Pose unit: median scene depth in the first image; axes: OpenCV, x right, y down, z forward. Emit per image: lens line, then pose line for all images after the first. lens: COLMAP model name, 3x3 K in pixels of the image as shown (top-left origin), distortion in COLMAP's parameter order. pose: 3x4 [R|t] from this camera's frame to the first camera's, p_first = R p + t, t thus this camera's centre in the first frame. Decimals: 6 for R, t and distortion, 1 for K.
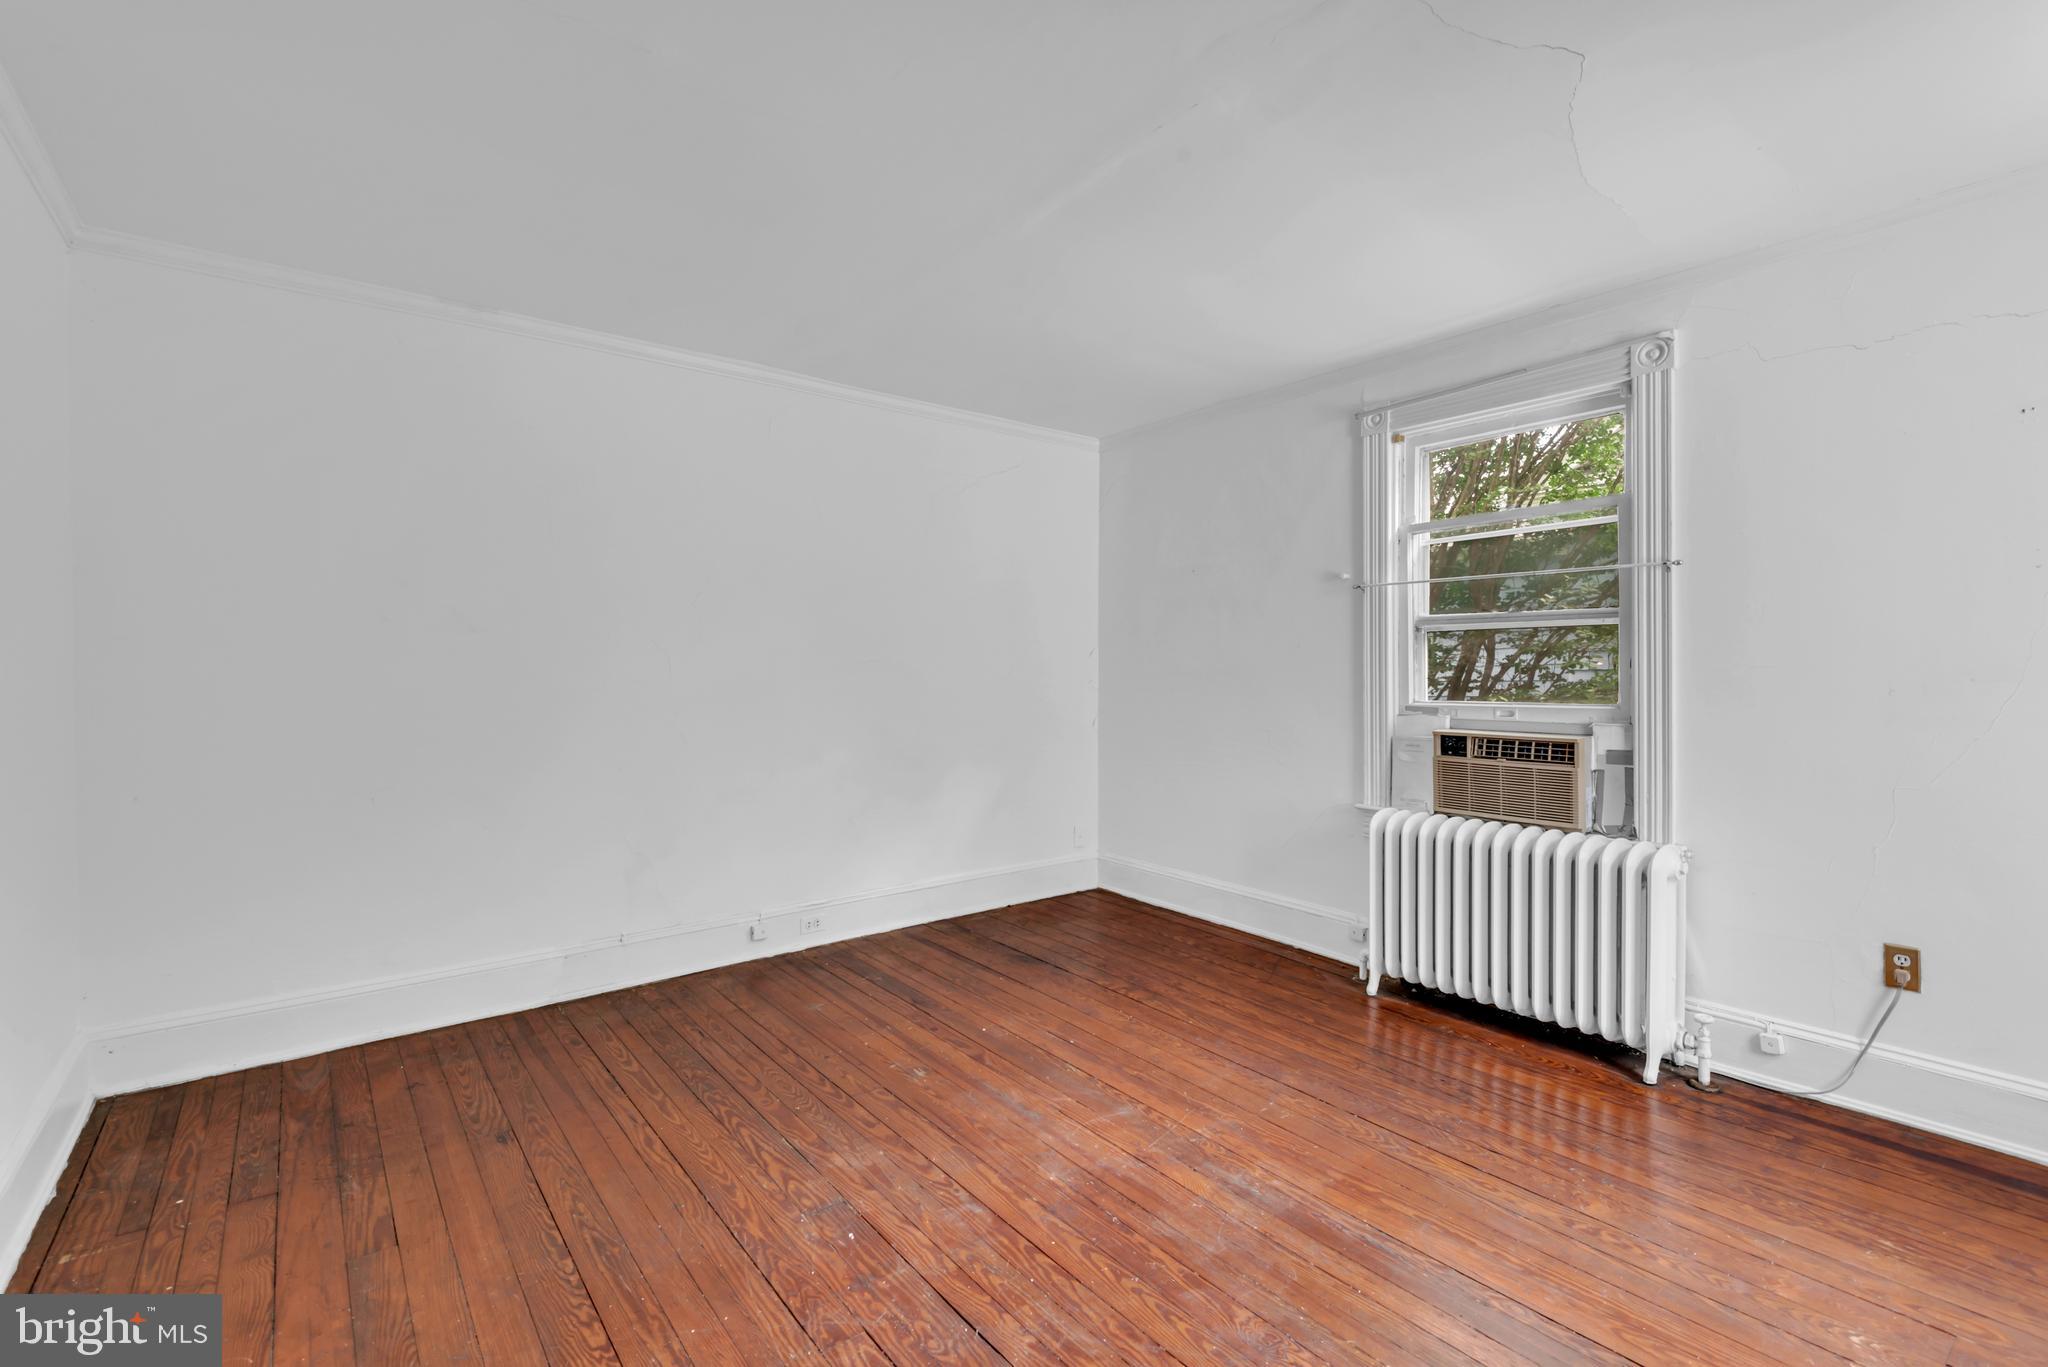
lens RADIAL K [[935.8, 0, 1021.5], [0, 935.8, 673.6], [0, 0, 1]] dist [0.043910, -0.023137]
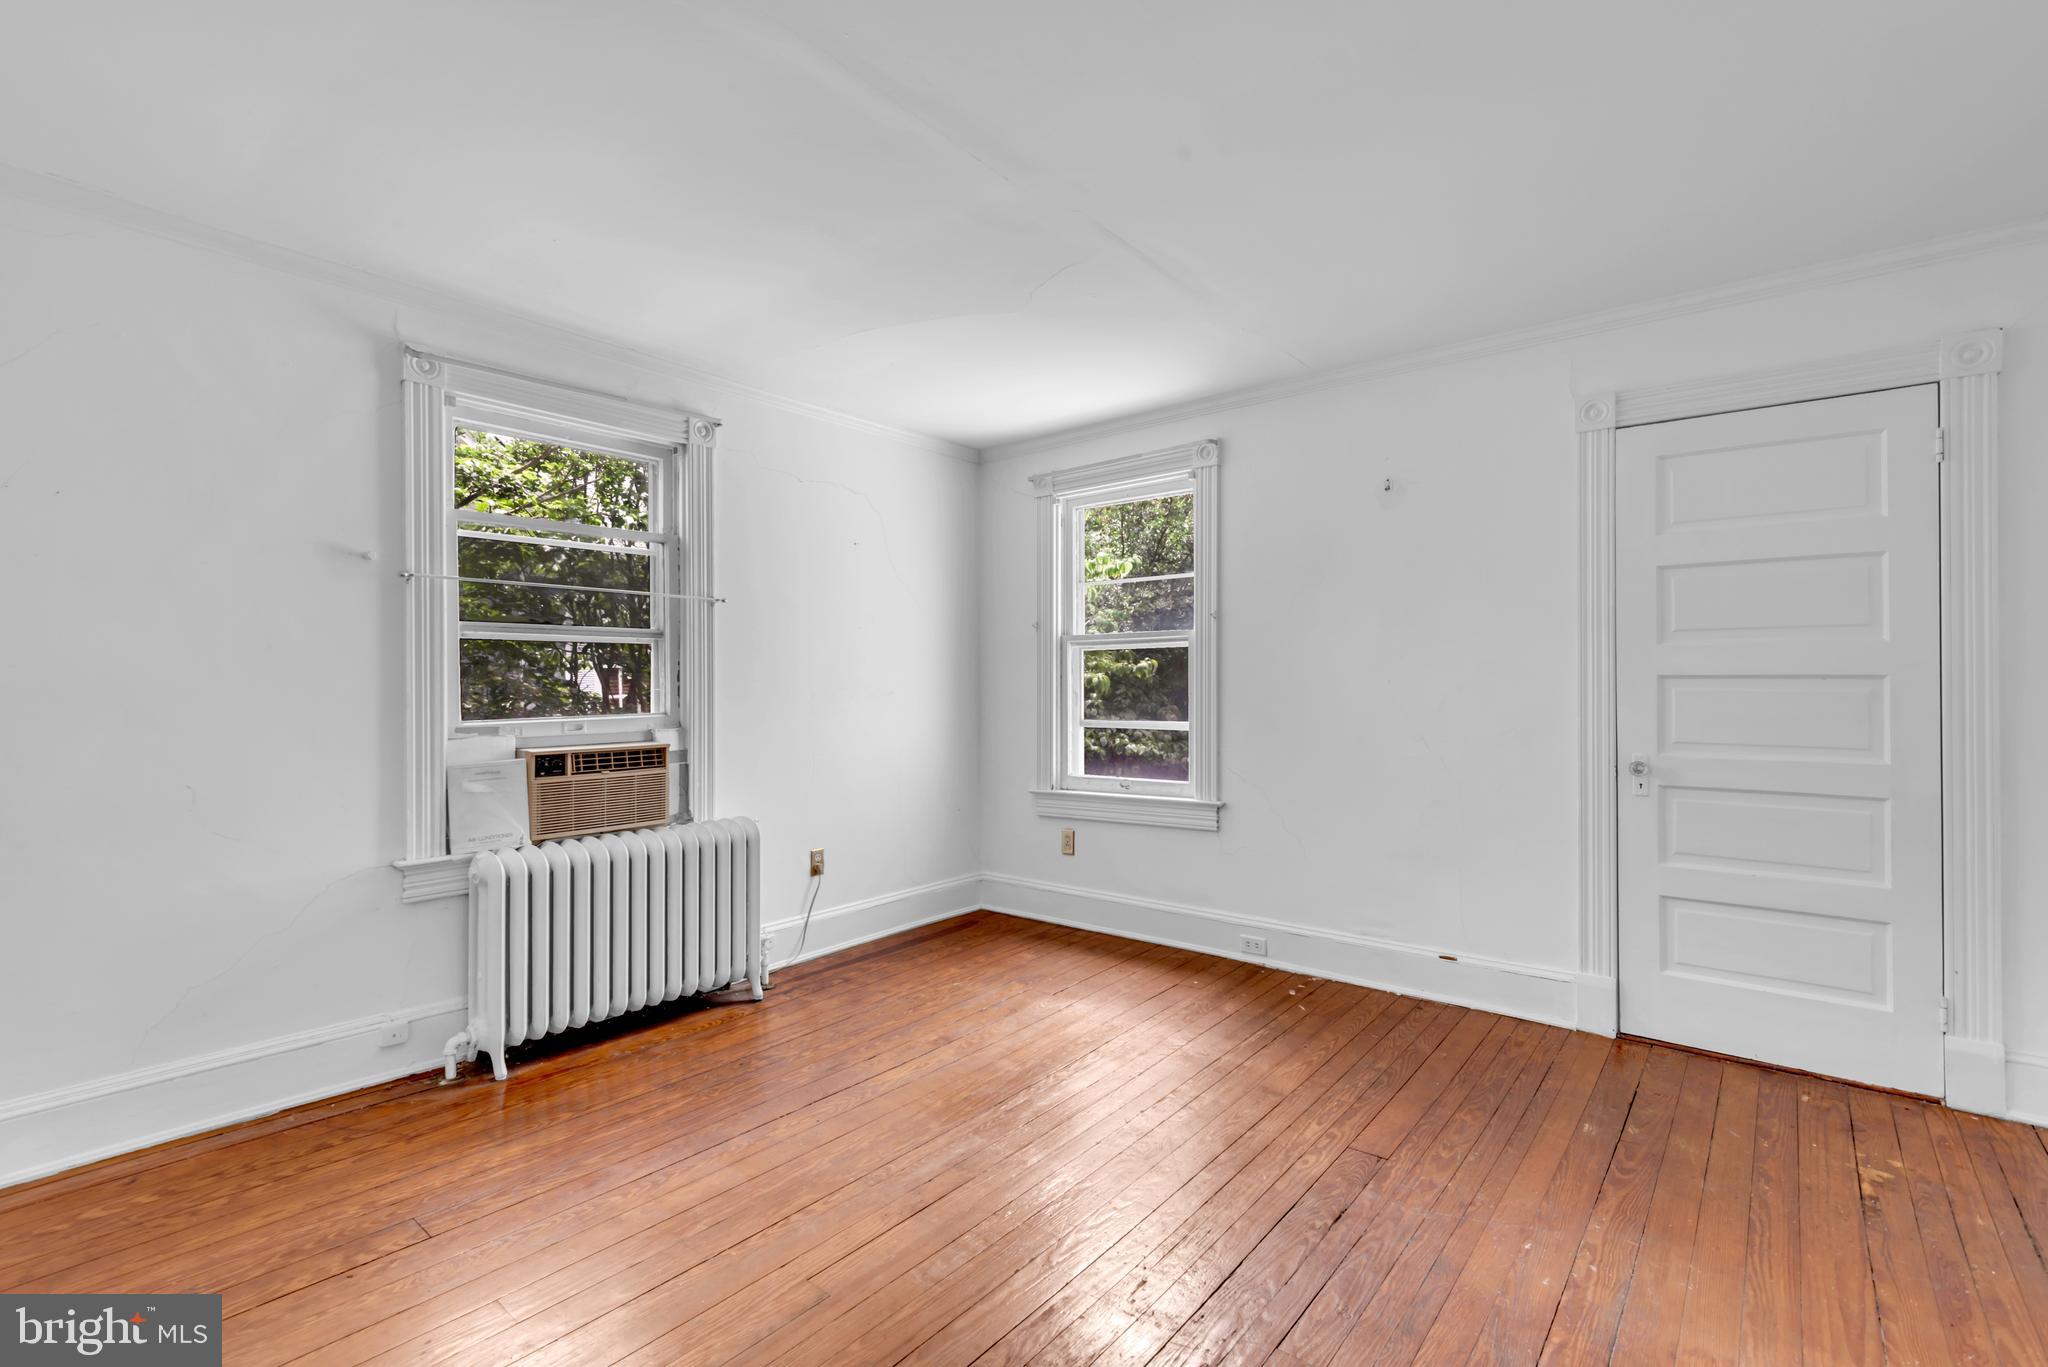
lens RADIAL K [[935.8, 0, 1021.5], [0, 935.8, 673.6], [0, 0, 1]] dist [0.043910, -0.023137]
pose [[-0.236029, 0.008613, 0.971708, -0.570228], [0.006623, 0.999952, -0.007255, -0.004235], [-0.971723, 0.004723, -0.236075, 0.790999]]
